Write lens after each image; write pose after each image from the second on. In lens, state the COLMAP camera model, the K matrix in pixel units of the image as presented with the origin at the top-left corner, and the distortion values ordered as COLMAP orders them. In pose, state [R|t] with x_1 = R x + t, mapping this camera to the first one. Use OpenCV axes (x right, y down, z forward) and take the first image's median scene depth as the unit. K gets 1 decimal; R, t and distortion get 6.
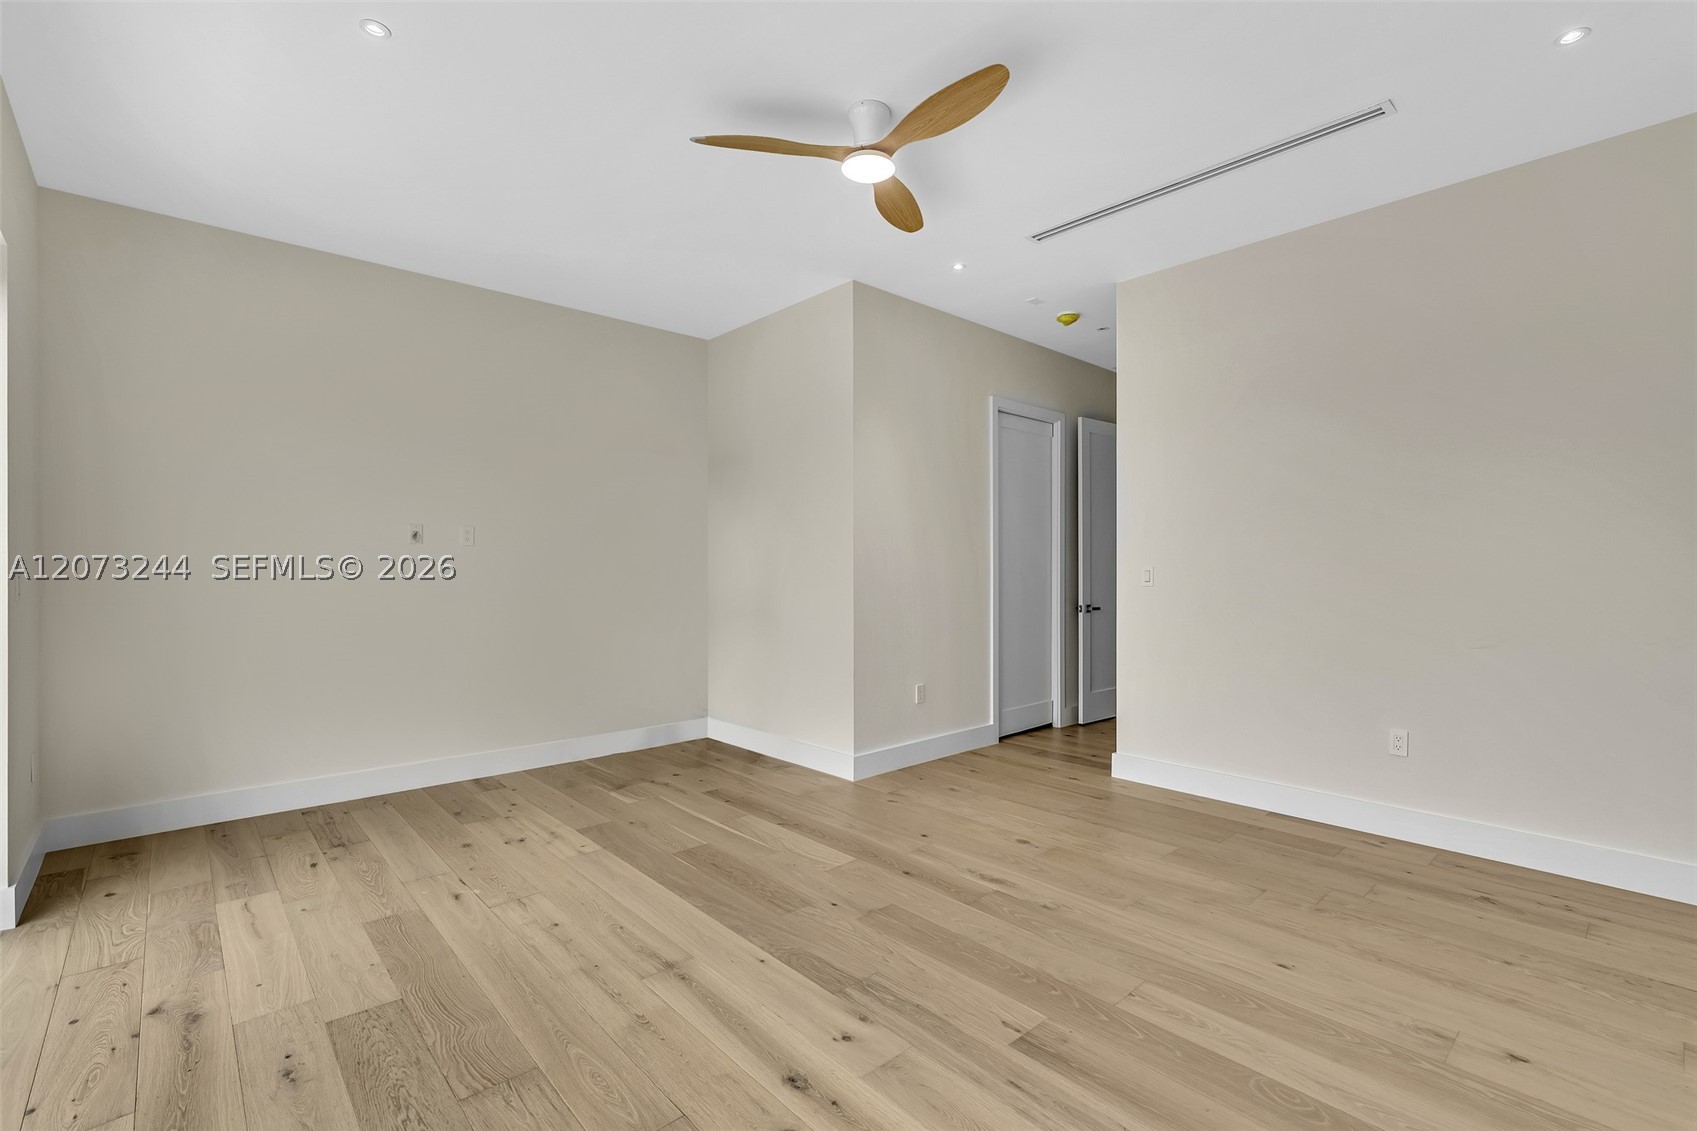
lens RADIAL K [[760.5, 0, 851.7], [0, 760.5, 558.4], [0, 0, 1]] dist [-0.002496, 0.001183]
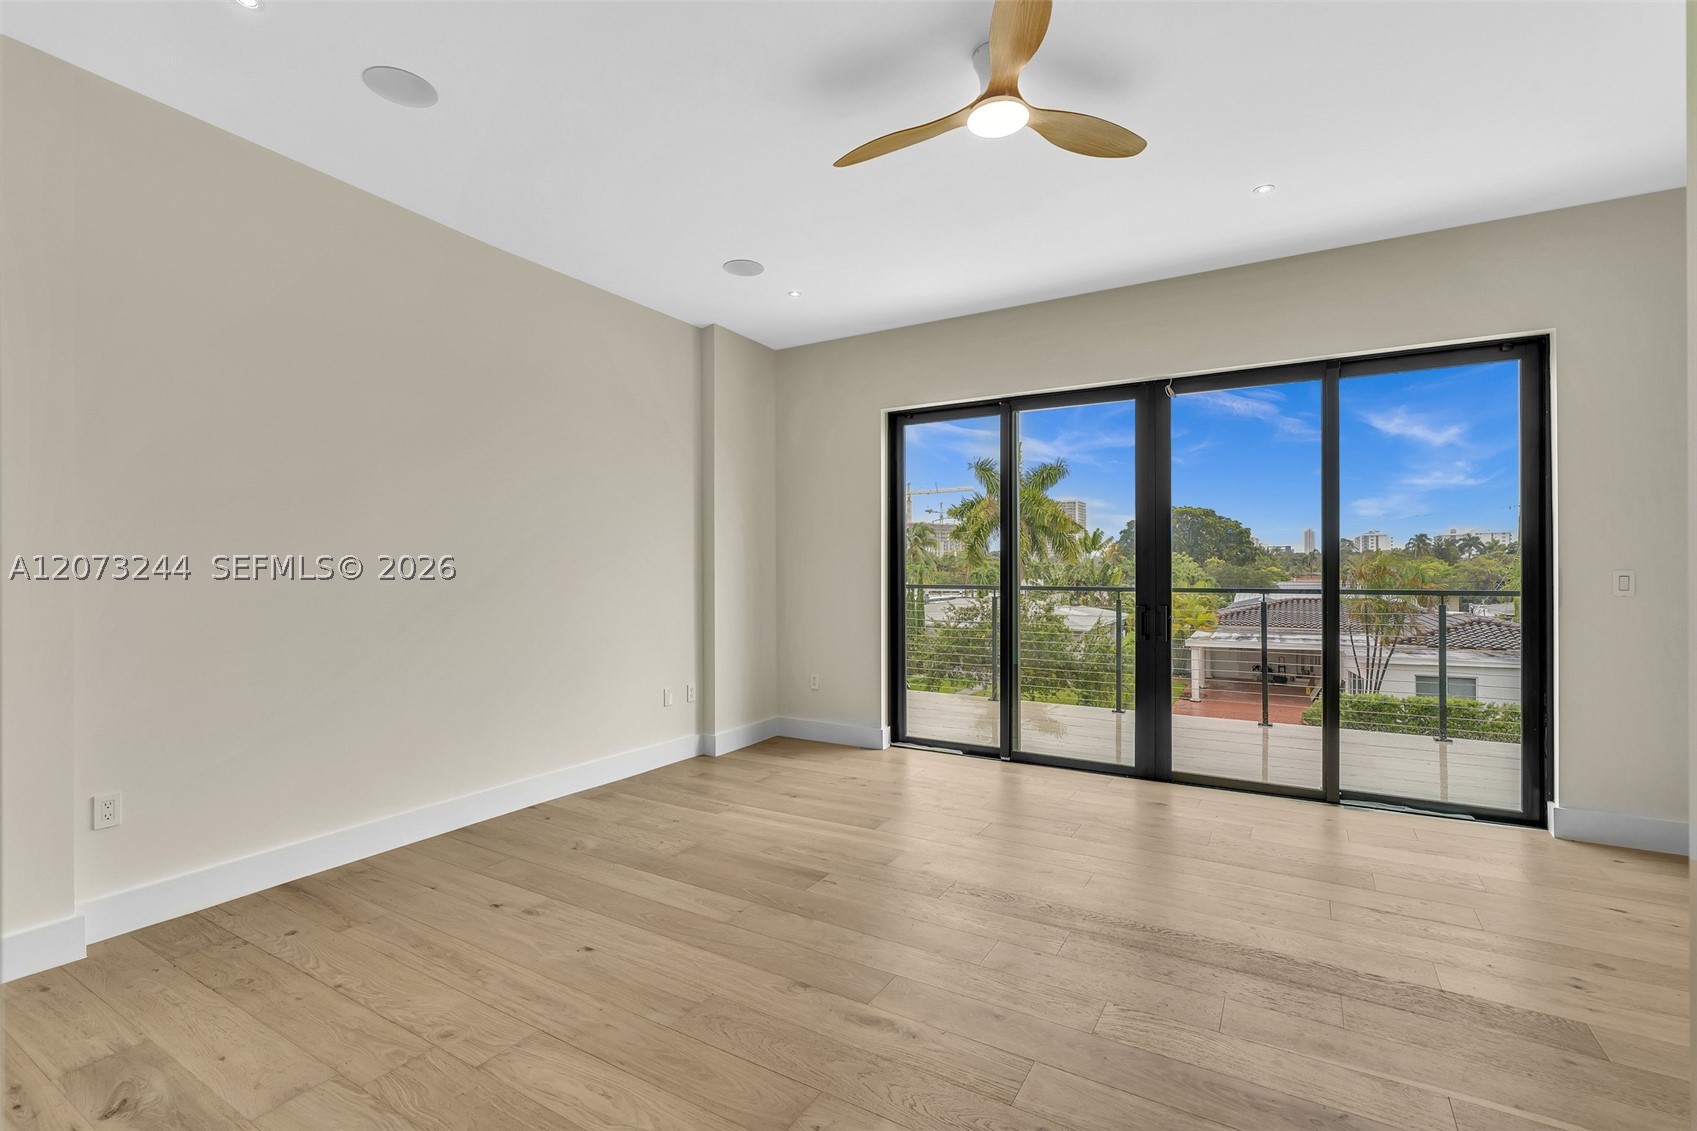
lens RADIAL K [[760.5, 0, 851.7], [0, 760.5, 558.4], [0, 0, 1]] dist [-0.002496, 0.001183]
pose [[-0.954978, -0.000548, -0.296676, 0.460991], [0.005523, 0.999792, -0.019625, 0.011858], [0.296625, -0.020380, -0.954776, 1.850726]]
